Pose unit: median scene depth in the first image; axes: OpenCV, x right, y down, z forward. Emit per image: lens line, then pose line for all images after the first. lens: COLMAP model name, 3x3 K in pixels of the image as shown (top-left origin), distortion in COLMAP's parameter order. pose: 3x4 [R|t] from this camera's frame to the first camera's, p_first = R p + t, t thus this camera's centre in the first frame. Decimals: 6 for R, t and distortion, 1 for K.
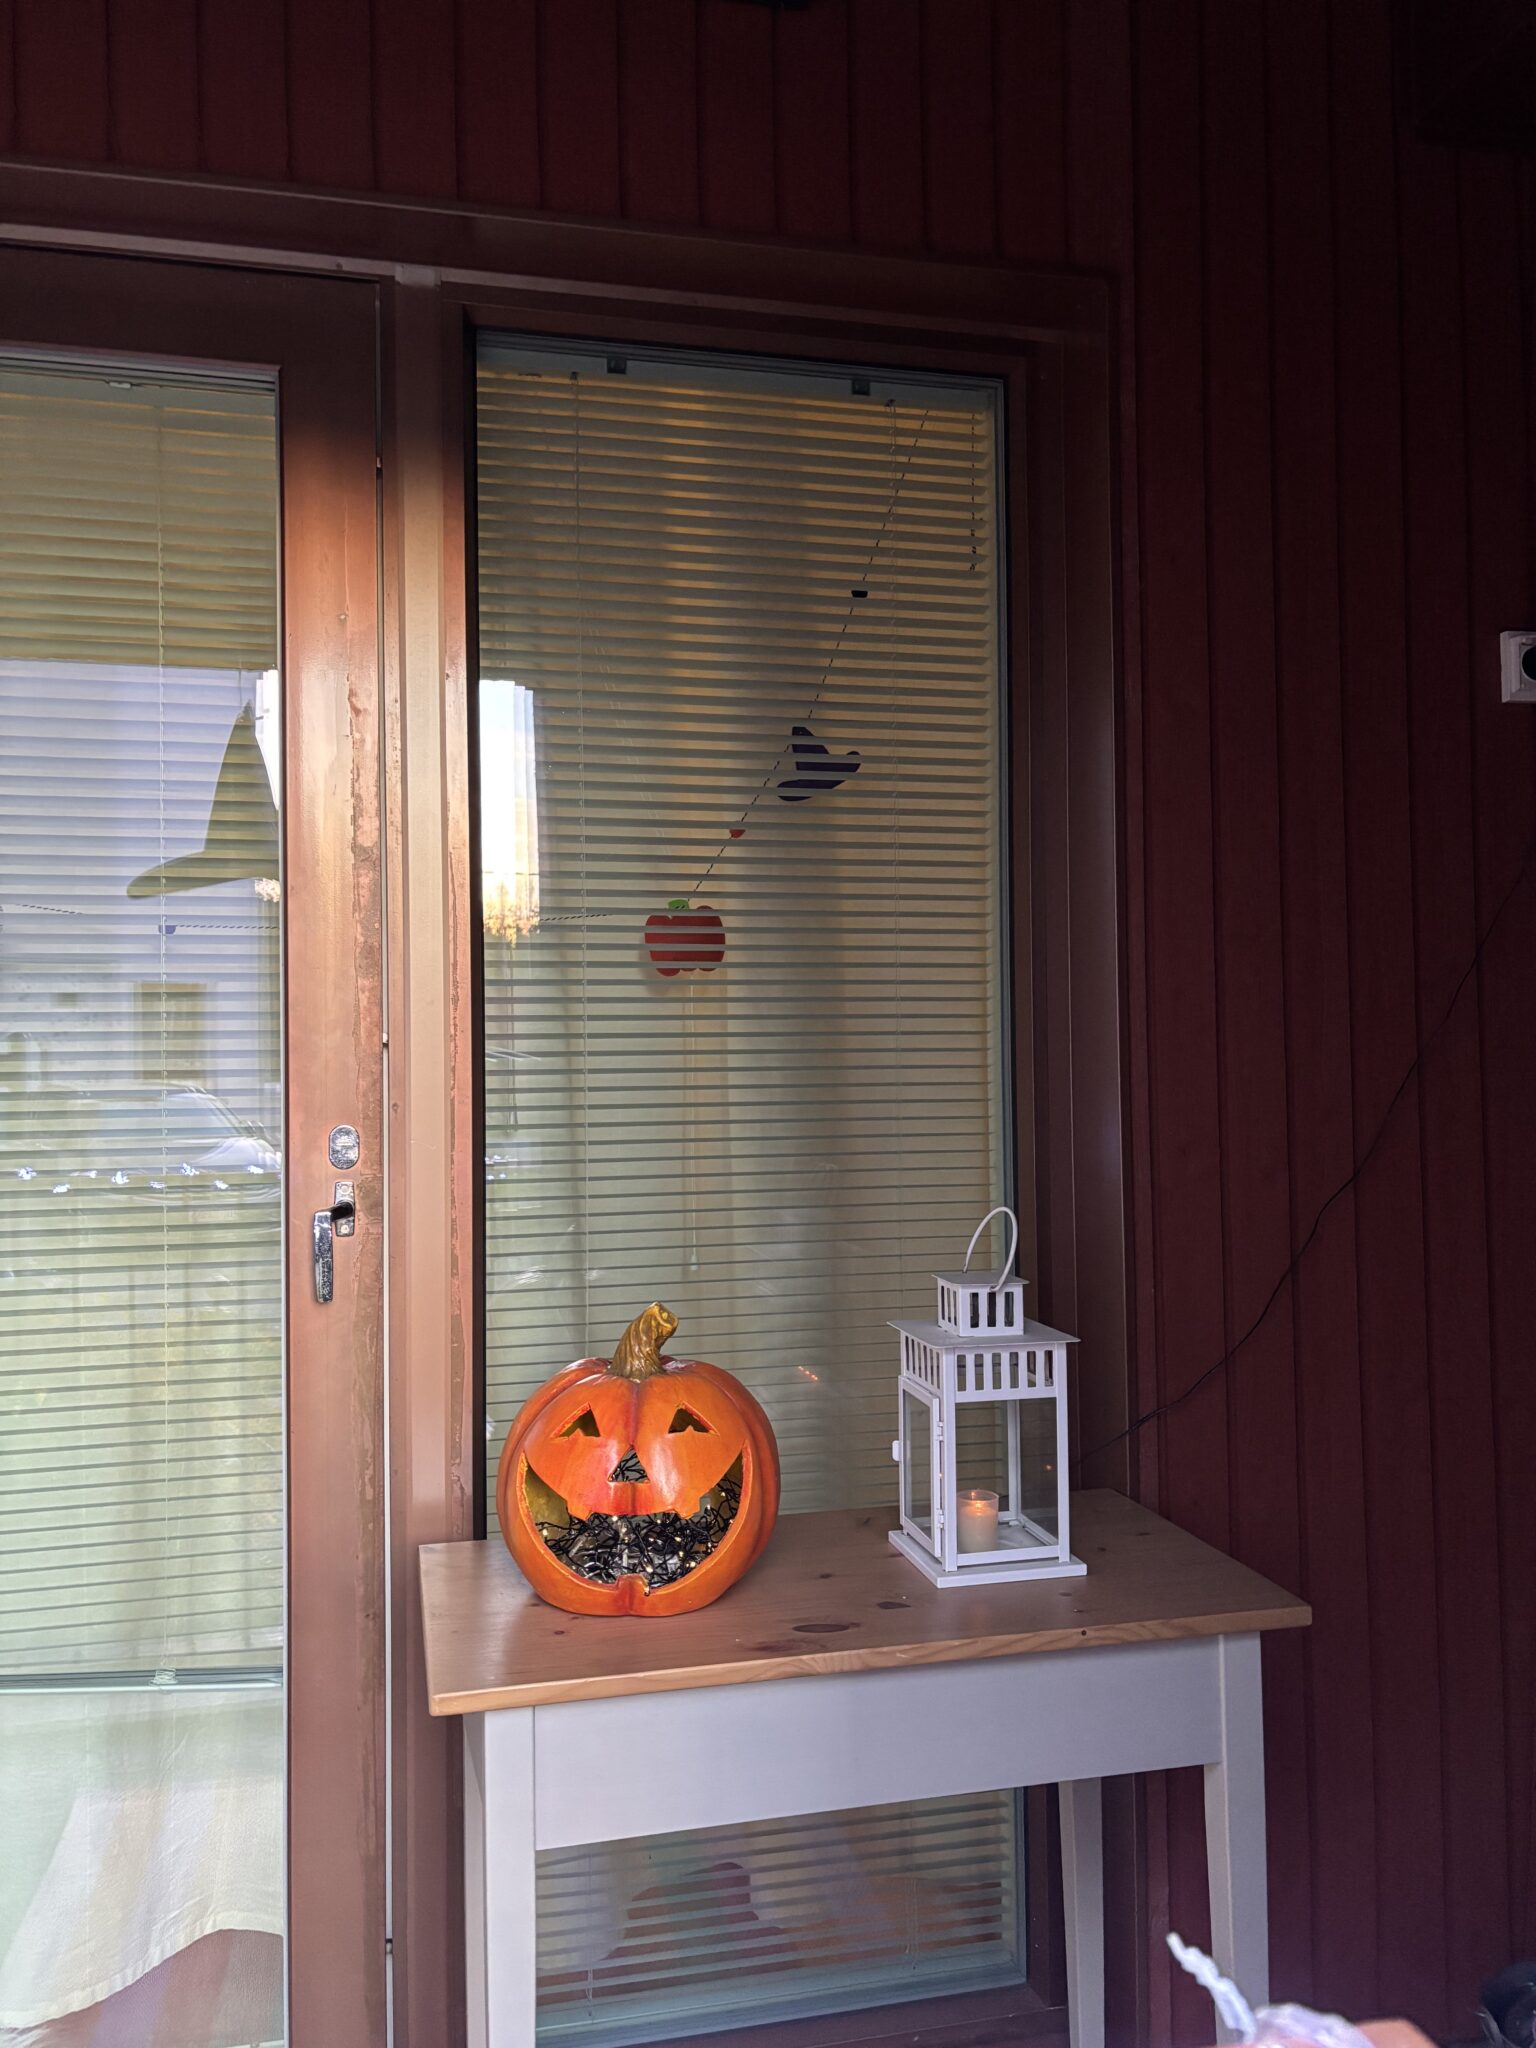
lens RADIAL K [[1550.3, 0, 768.0], [0, 1550.3, 1024.0], [0, 0, 1]] dist [-0.056850, 0.001877]
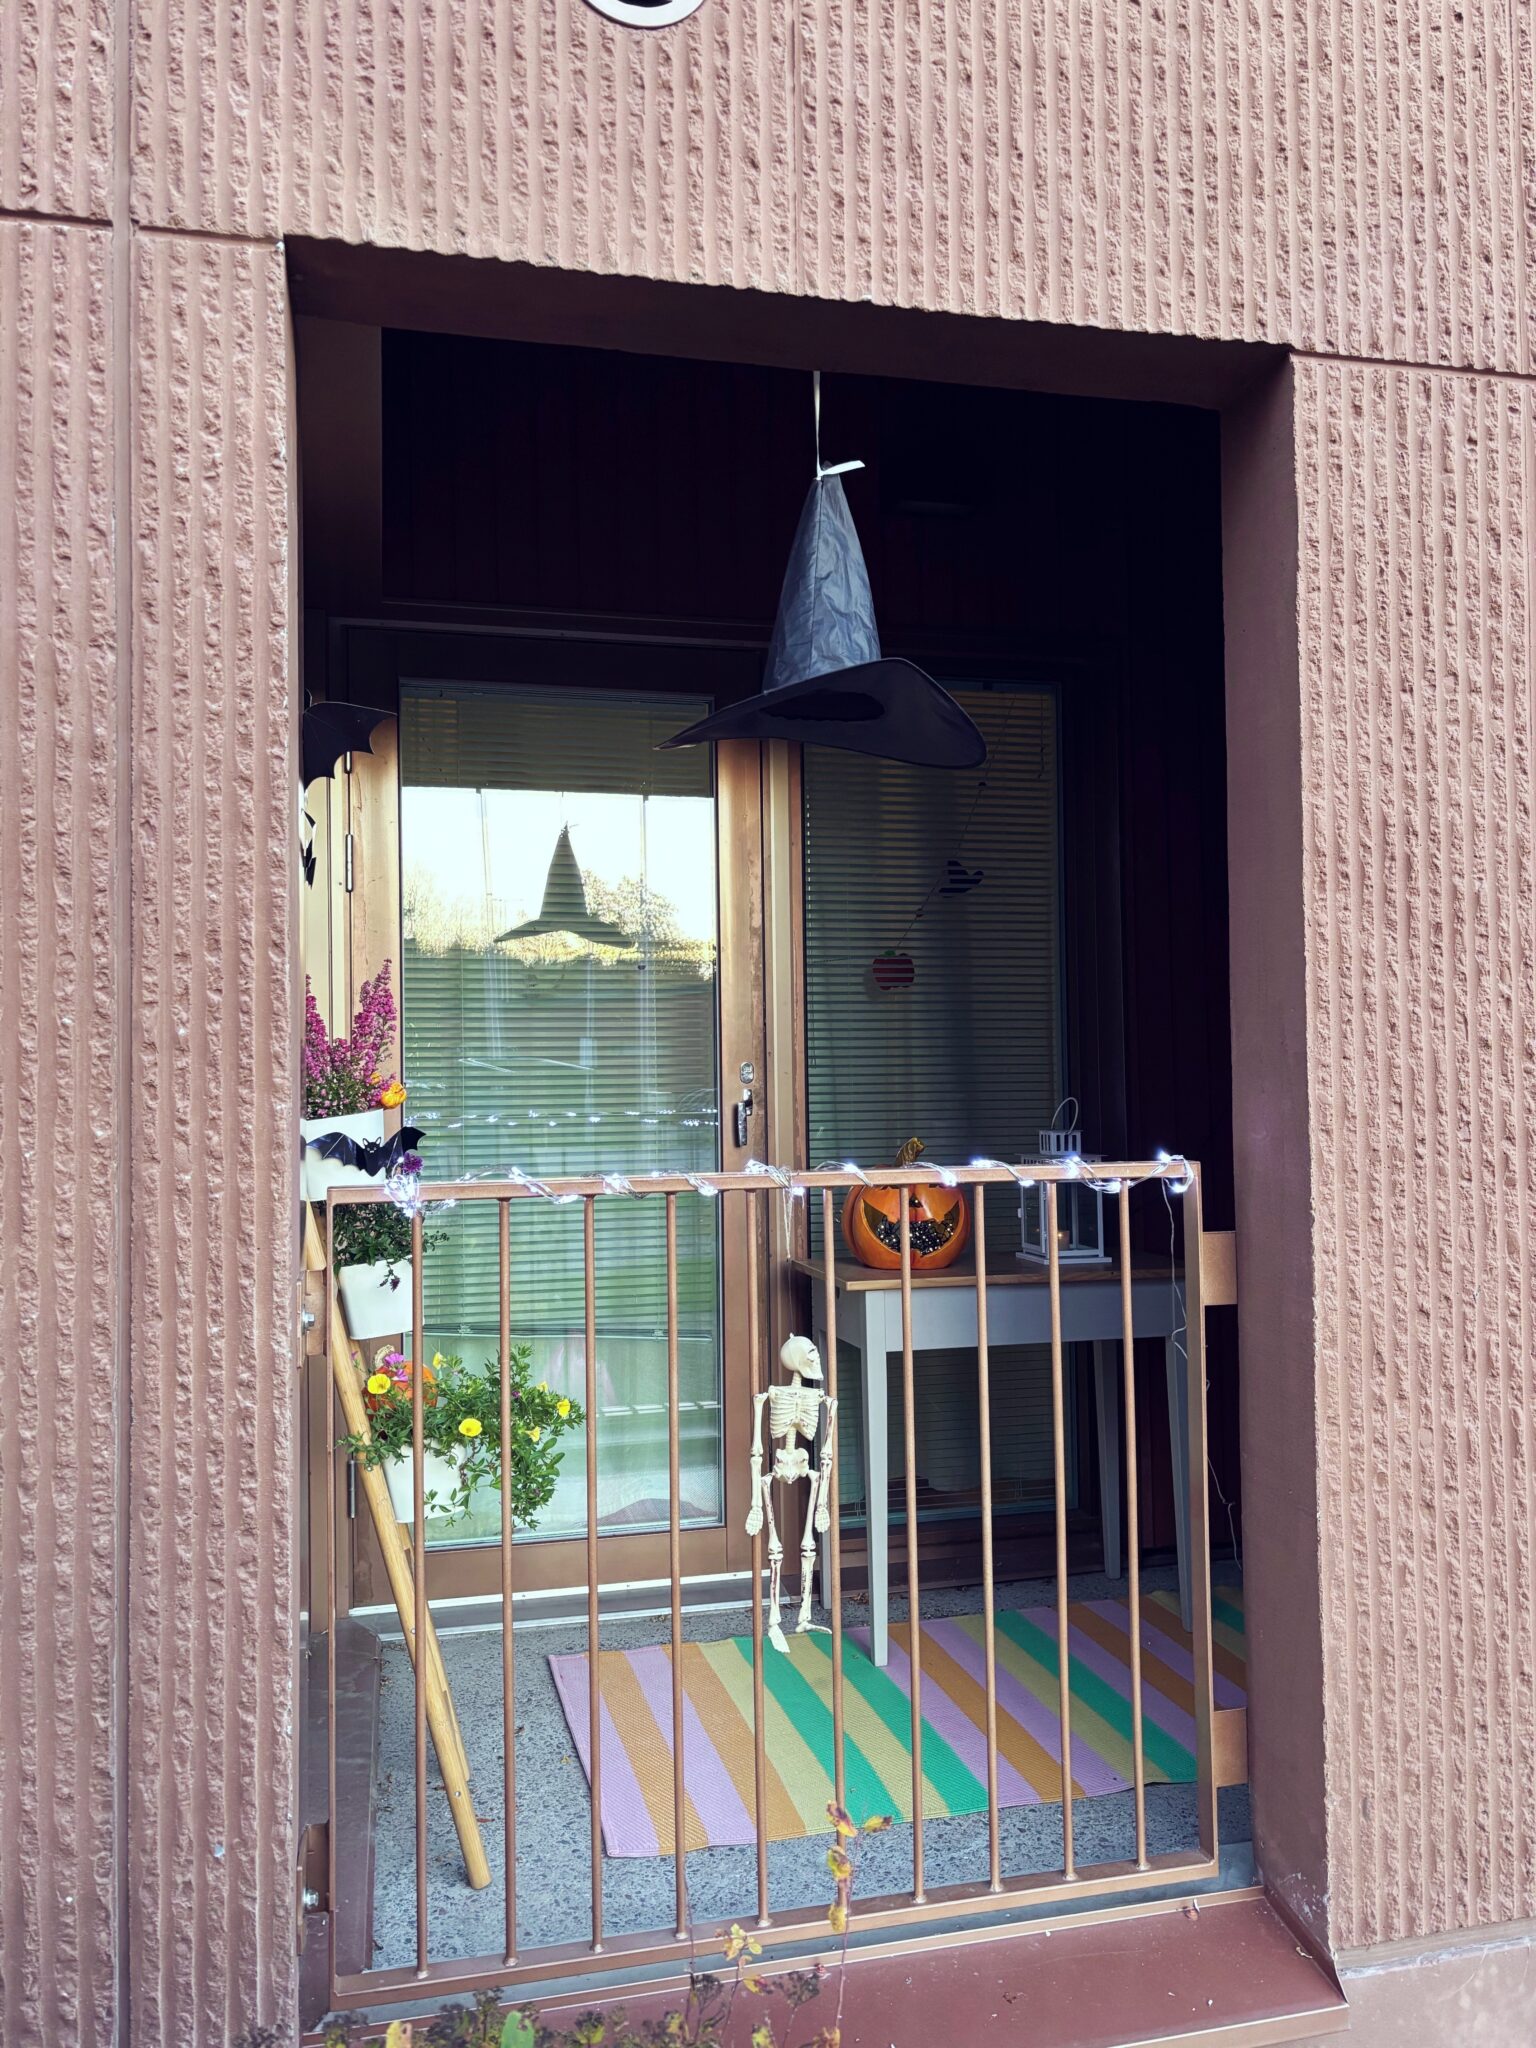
lens RADIAL K [[1548.3, 0, 733.5], [0, 1548.3, 1022.2], [0, 0, 1]] dist [0.003760, 0.000563]
pose [[0.999993, -0.003555, -0.001010, -0.250933], [0.003539, 0.999879, -0.015180, 0.037294], [0.001064, 0.015176, 0.999884, -0.925588]]
